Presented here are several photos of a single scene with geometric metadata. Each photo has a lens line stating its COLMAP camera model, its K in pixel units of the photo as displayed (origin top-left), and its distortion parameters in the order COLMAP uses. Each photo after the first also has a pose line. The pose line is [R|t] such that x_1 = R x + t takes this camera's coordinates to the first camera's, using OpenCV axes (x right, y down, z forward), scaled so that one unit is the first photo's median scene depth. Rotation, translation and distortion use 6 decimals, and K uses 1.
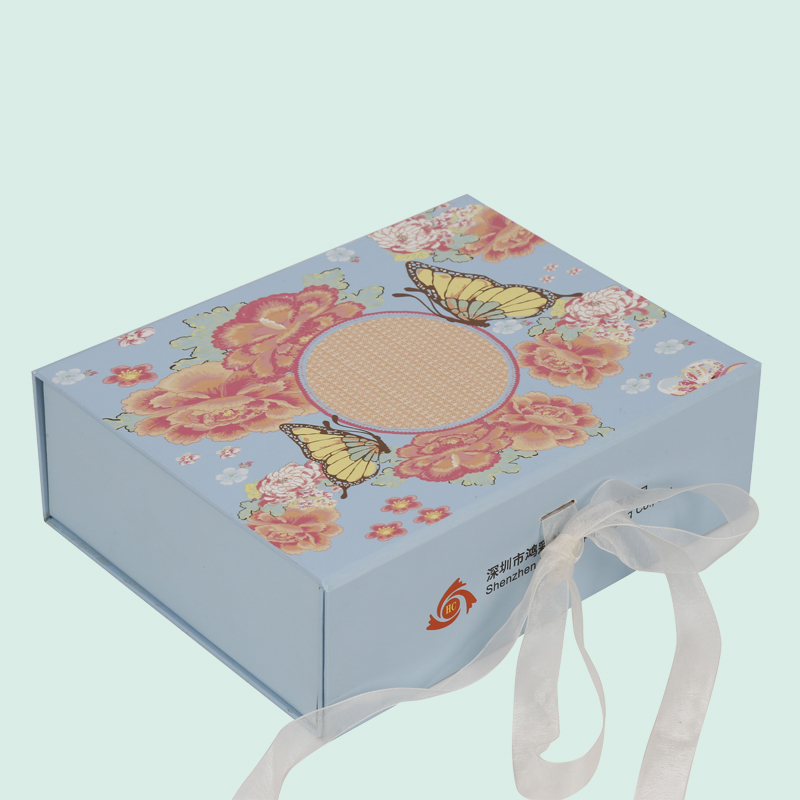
lens RADIAL K [[2676.7, 0, 405.5], [0, 2676.7, 401.2], [0, 0, 1]] dist [0.347240, 0.000000]
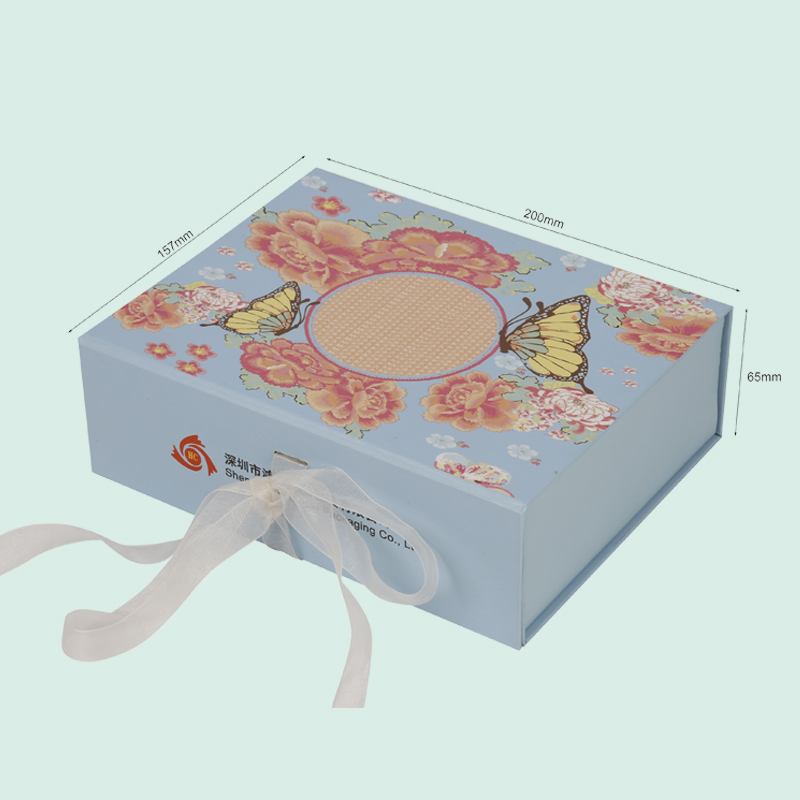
lens RADIAL K [[2269.1, 0, 407.4], [0, 2269.1, 400.4], [0, 0, 1]] dist [0.324019, 0.000000]
pose [[0.262039, 0.531448, -0.805542, 0.774635], [-0.526270, 0.778366, 0.342326, -0.308858], [0.808935, 0.334230, 0.483647, 0.558363]]
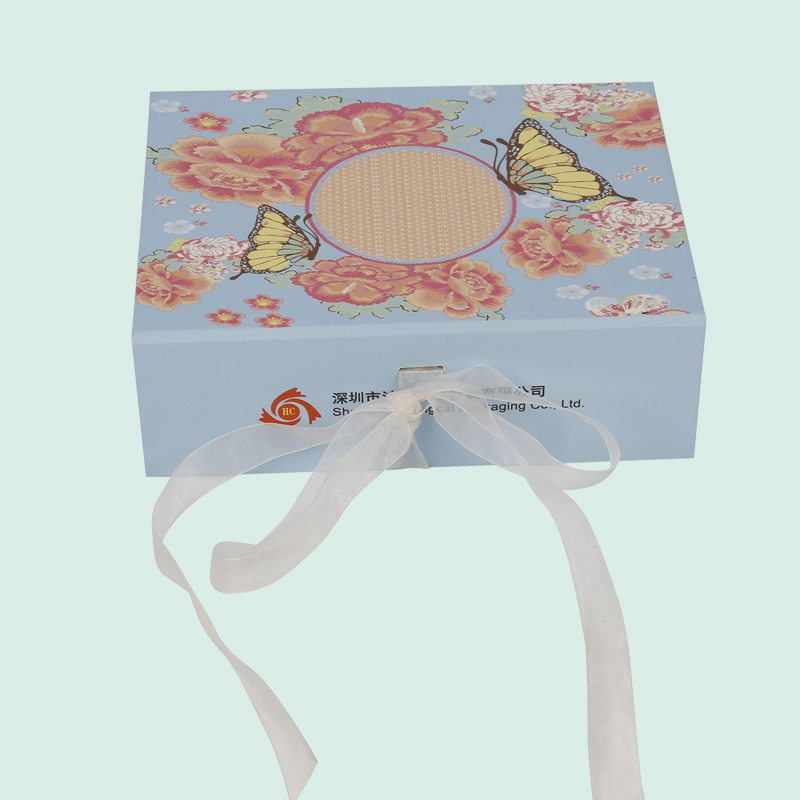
lens RADIAL K [[2240.1, 0, 393.0], [0, 2240.1, 399.3], [0, 0, 1]] dist [0.104149, 0.000000]
pose [[0.775988, 0.381907, -0.501986, 0.472873], [-0.330381, 0.924051, 0.192296, -0.108585], [0.537300, 0.016627, 0.843227, 0.246695]]
